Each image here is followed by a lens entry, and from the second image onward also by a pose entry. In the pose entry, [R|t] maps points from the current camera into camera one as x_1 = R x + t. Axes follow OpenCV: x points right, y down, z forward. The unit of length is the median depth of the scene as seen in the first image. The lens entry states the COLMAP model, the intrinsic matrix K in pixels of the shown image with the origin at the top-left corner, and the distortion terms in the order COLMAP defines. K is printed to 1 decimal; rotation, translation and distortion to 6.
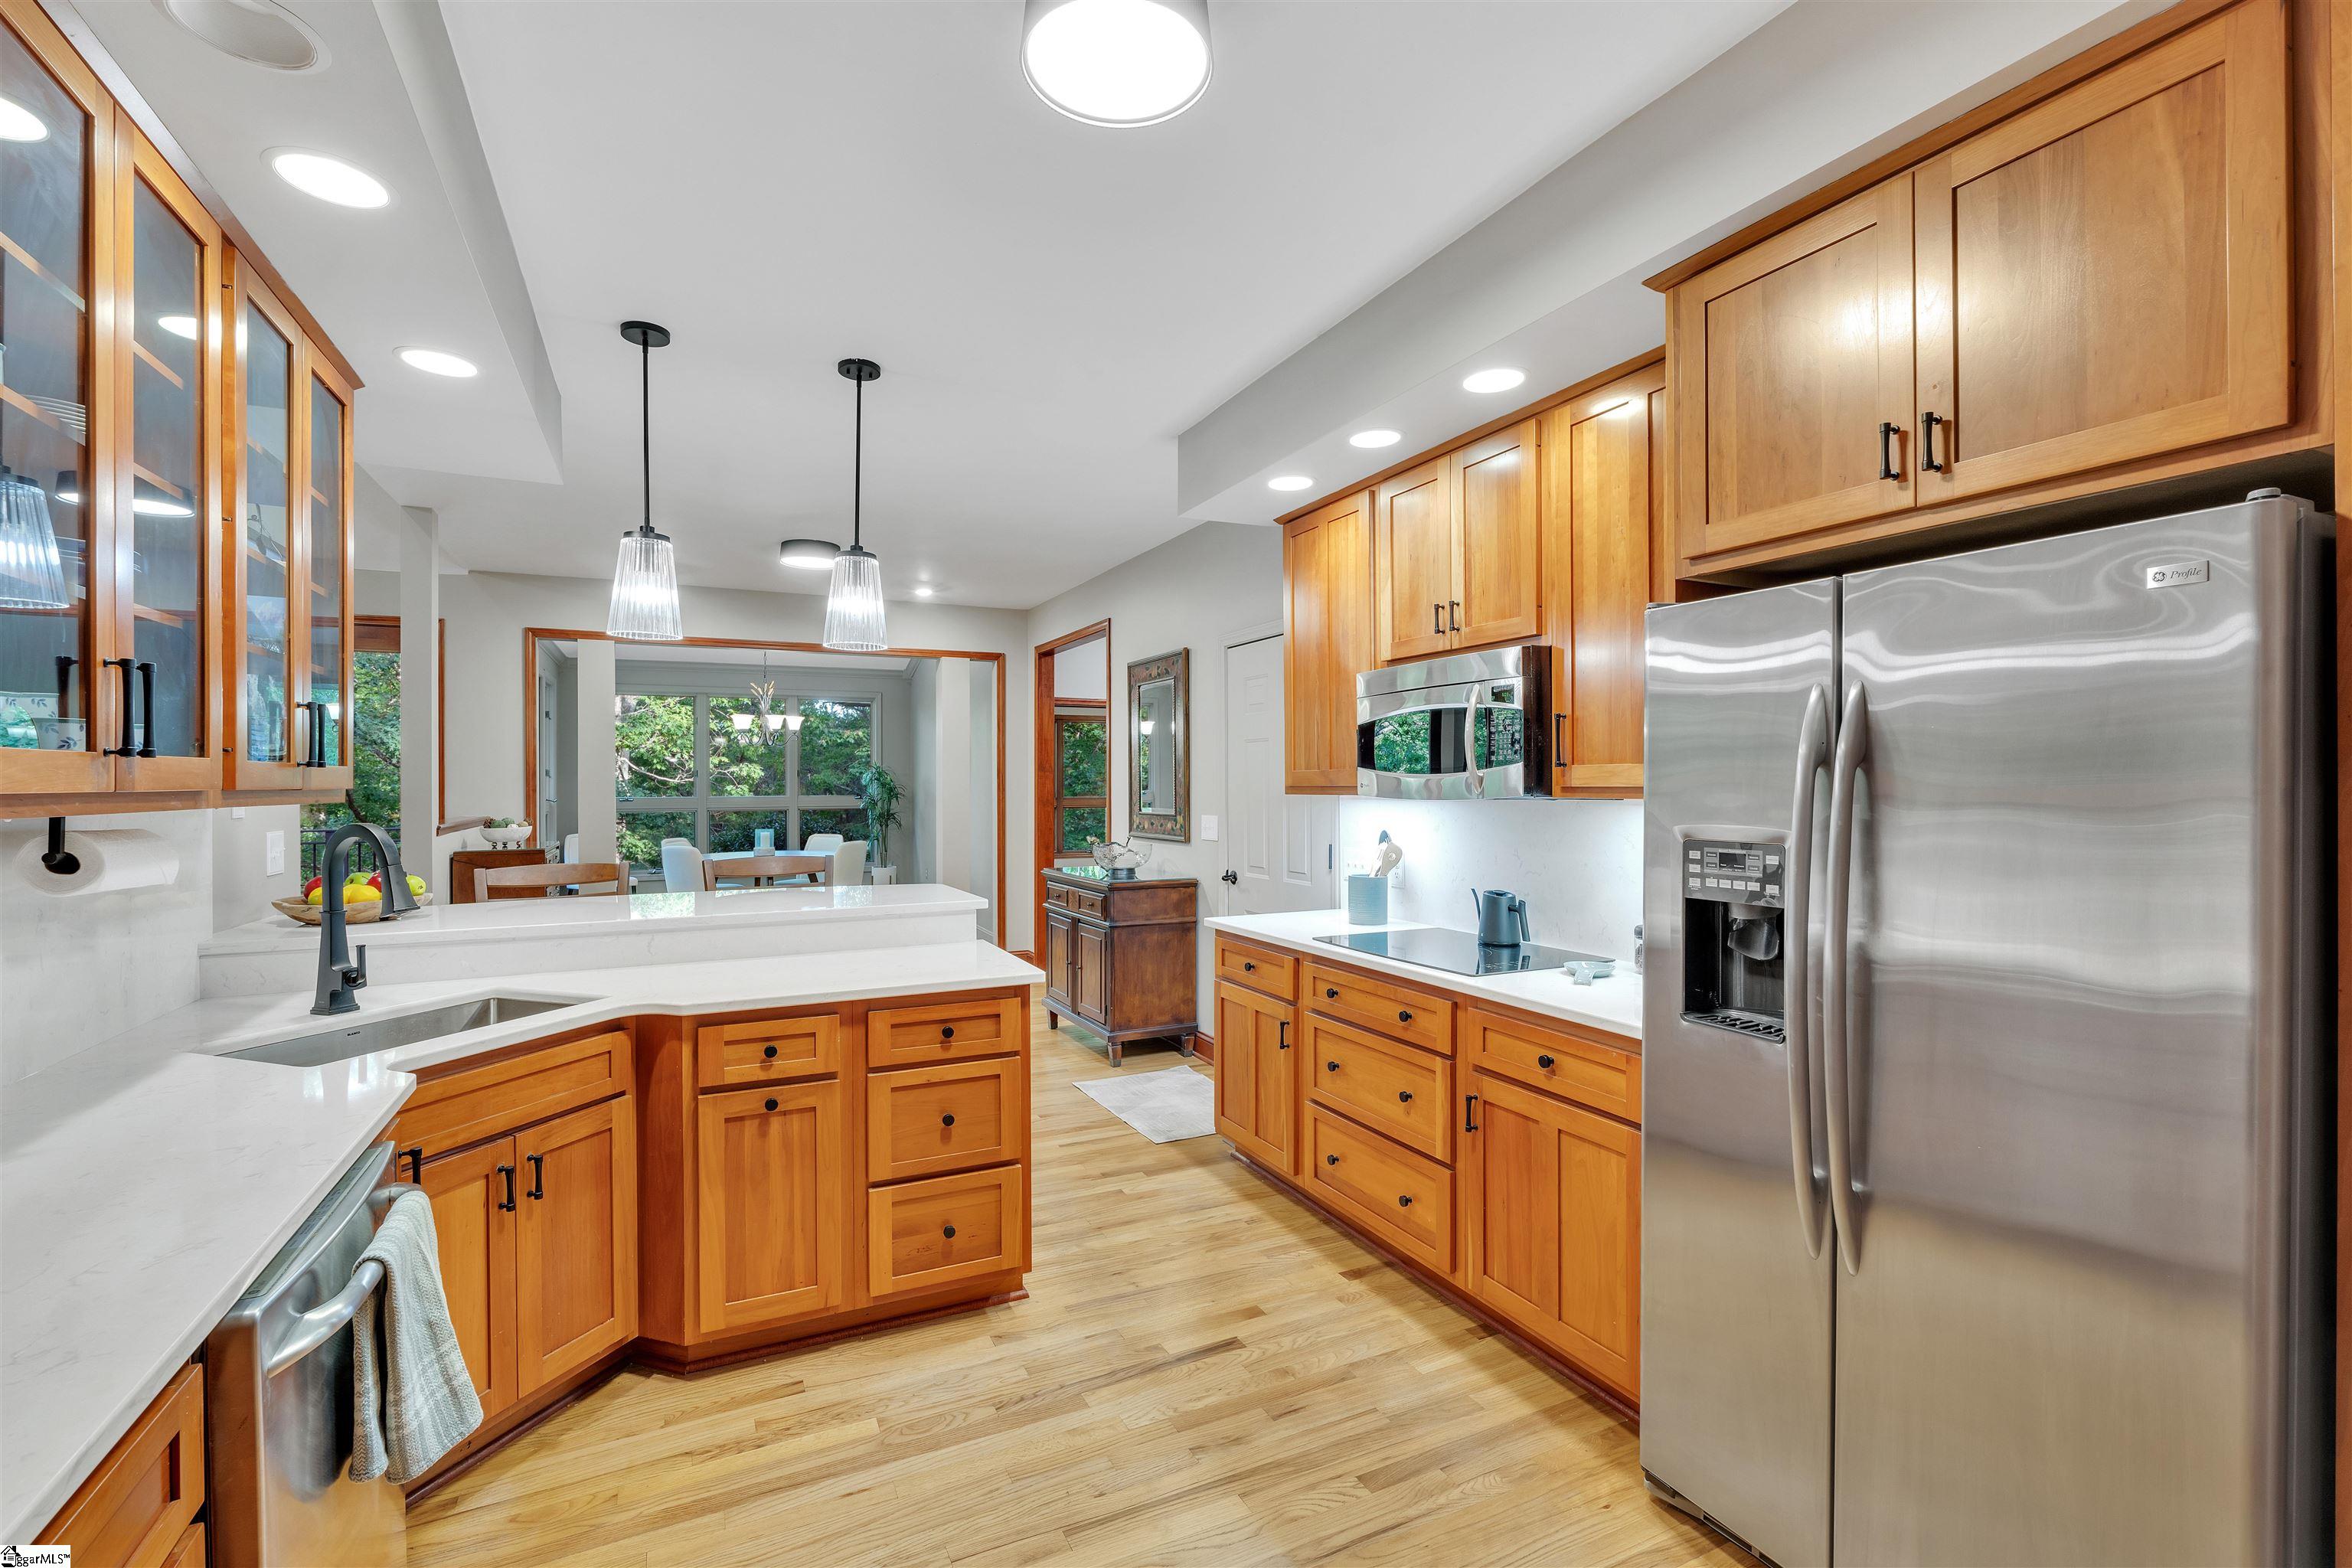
lens RADIAL K [[1033.4, 0, 1169.6], [0, 1033.4, 782.4], [0, 0, 1]] dist [-0.003345, 0.000309]
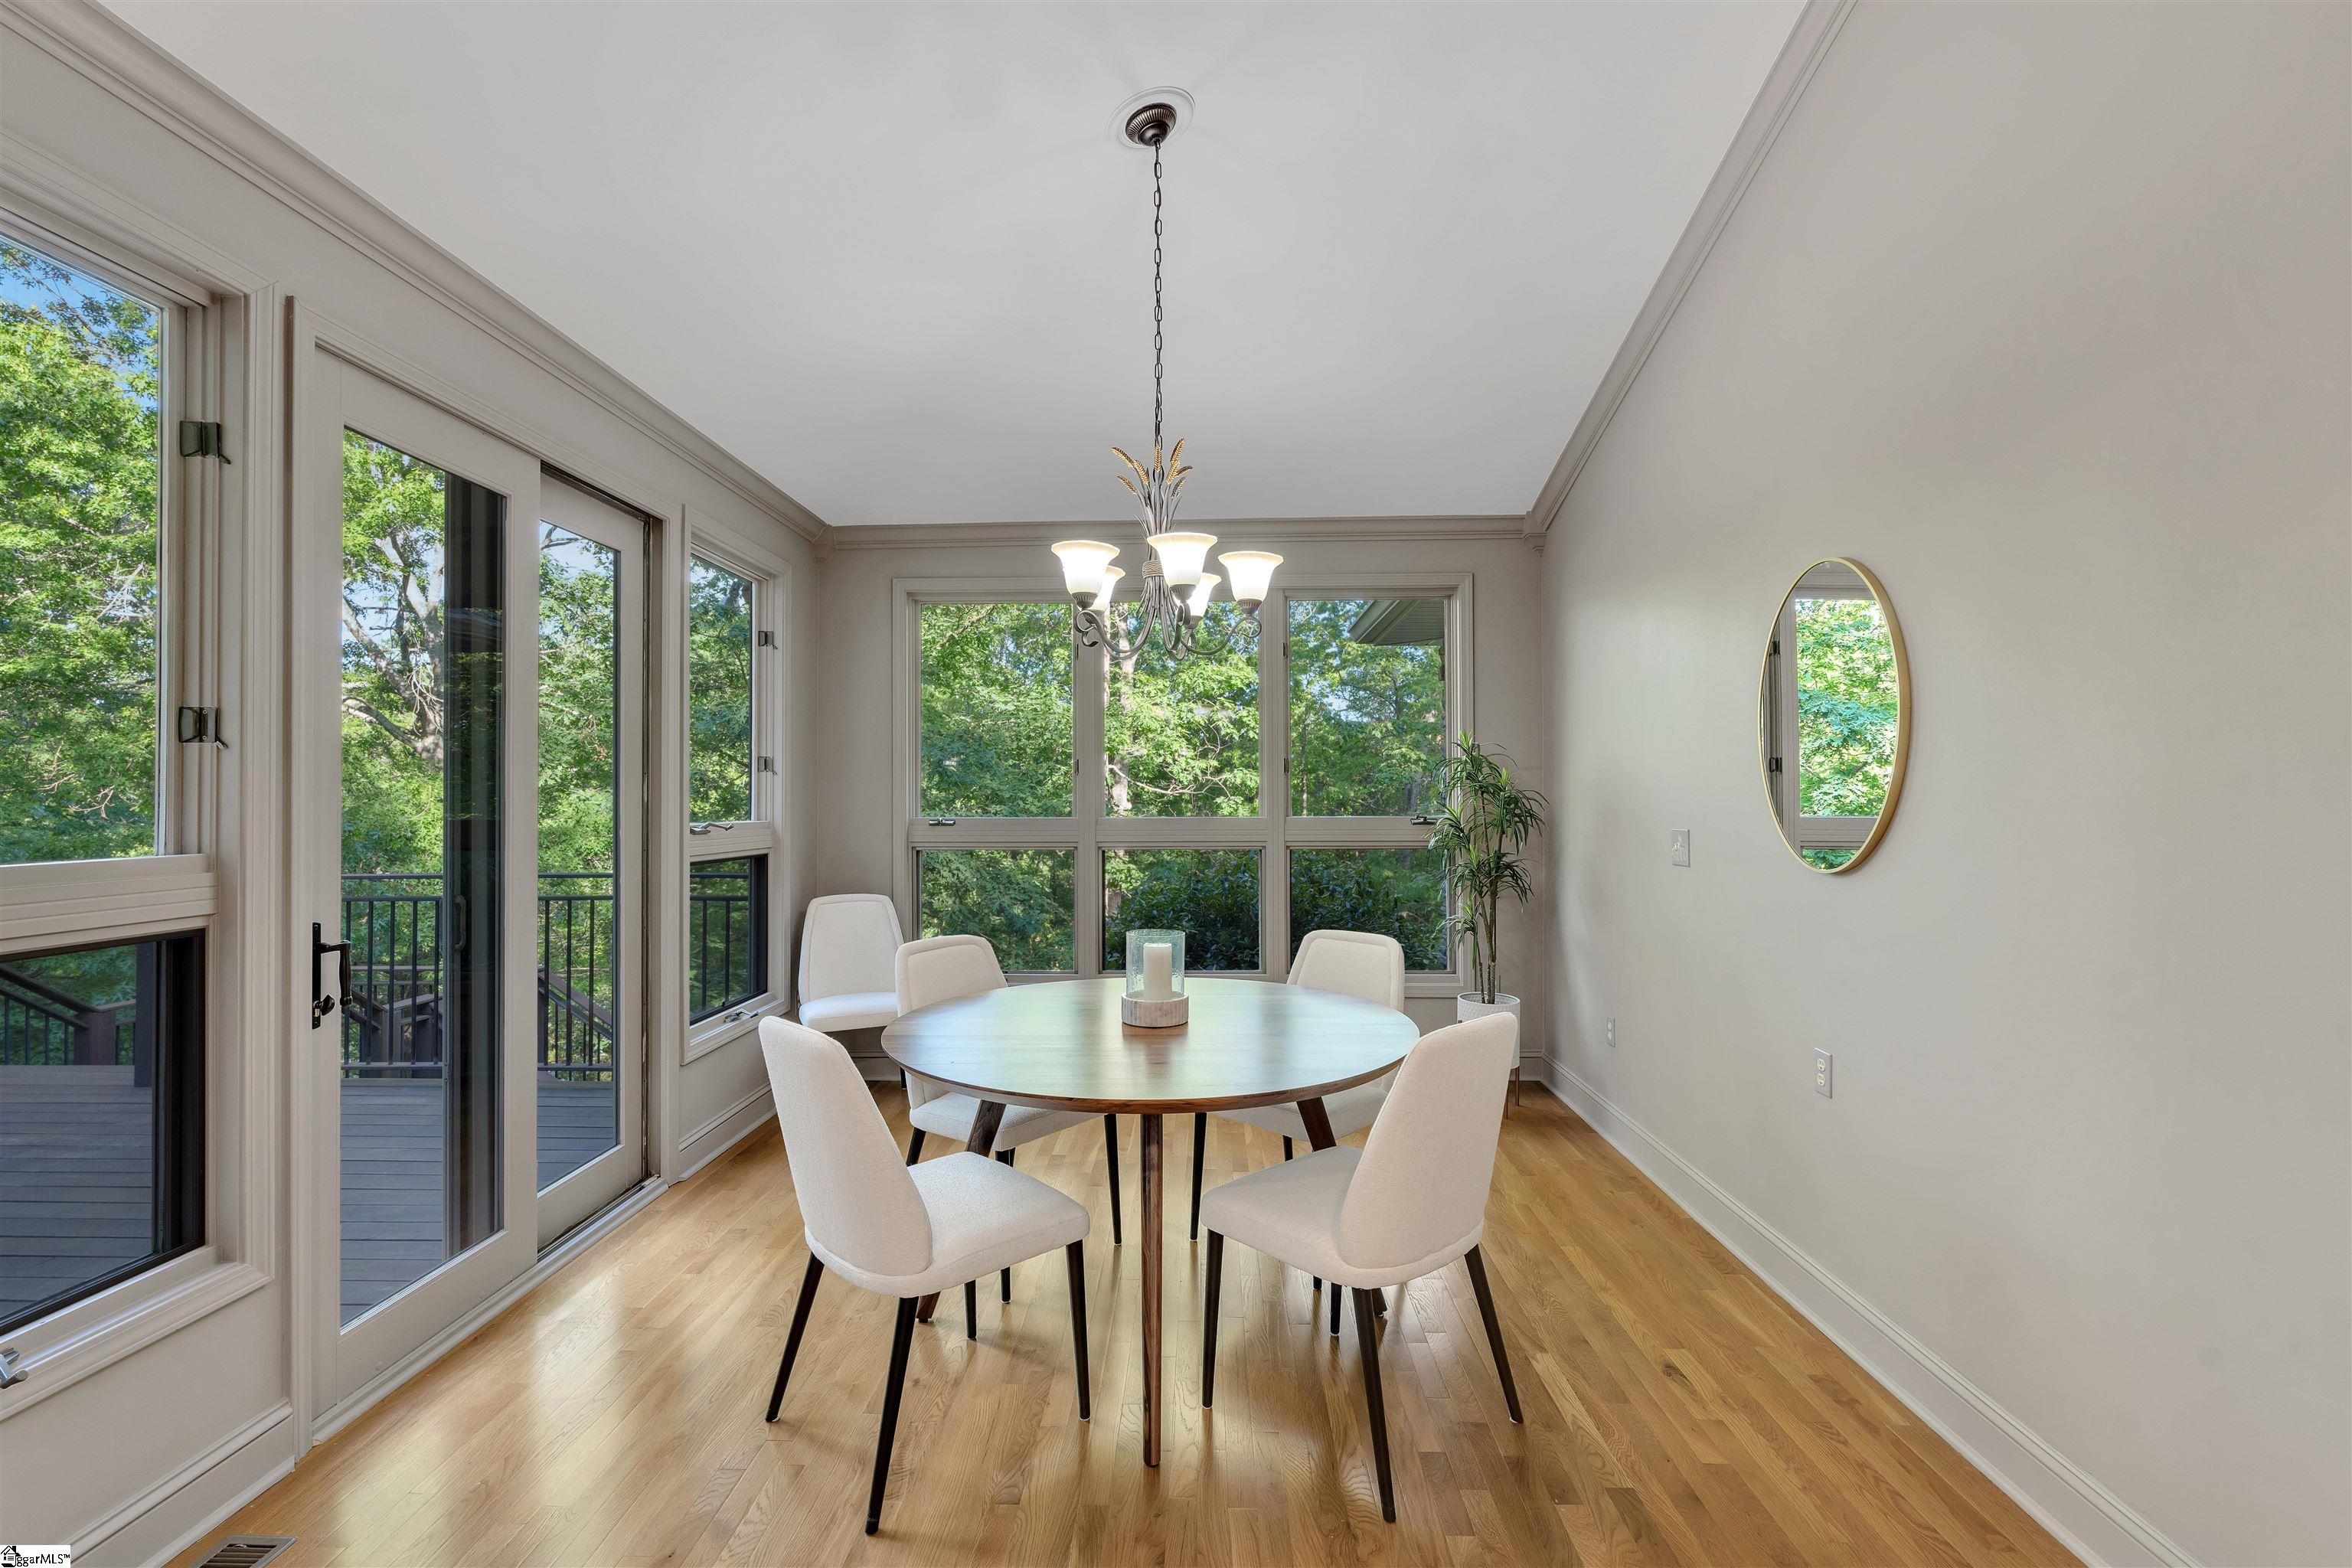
lens RADIAL K [[1042.5, 0, 1173.0], [0, 1042.5, 794.9], [0, 0, 1]] dist [-0.001354, -0.000168]
pose [[0.888017, -0.003810, -0.459794, -0.200398], [0.004151, 0.999991, -0.000269, 0.003055], [0.459792, -0.001669, 0.888025, 0.589720]]
